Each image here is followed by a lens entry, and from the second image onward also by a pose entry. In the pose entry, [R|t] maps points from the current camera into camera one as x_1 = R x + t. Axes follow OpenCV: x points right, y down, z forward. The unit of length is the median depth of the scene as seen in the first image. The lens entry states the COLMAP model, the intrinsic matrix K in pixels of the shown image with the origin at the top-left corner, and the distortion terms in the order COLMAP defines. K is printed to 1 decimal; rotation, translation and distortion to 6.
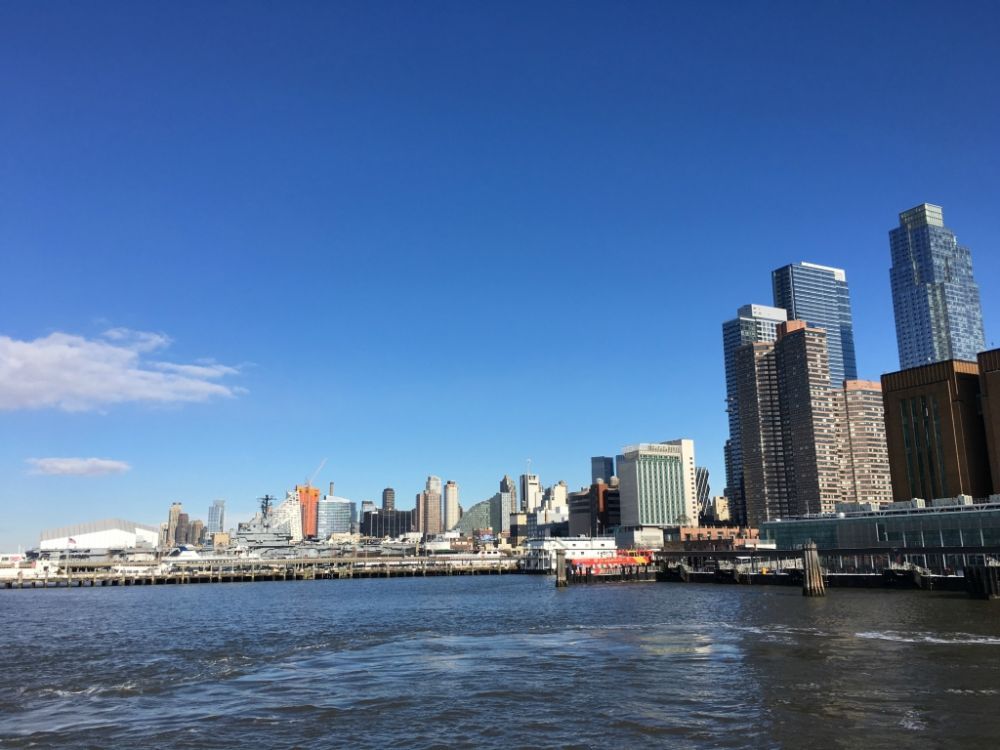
lens RADIAL K [[867.7, 0, 500.0], [0, 867.7, 375.0], [0, 0, 1]] dist [0.070993, -0.007274]
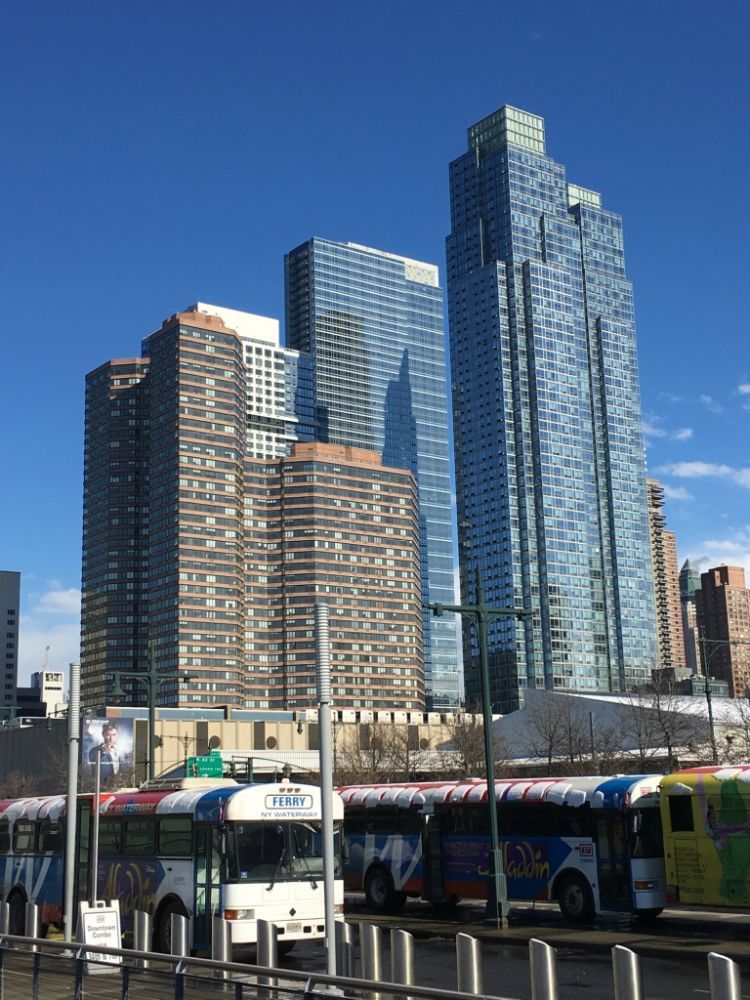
lens RADIAL K [[1375.0, 0, 375.0], [0, 1375.0, 500.0], [0, 0, 1]] dist [0.081246, -0.028420]
pose [[0.990672, 0.021748, 0.134519, 0.343341], [-0.019323, 0.999627, -0.019306, 0.051069], [-0.134888, 0.016527, 0.990723, 0.265451]]
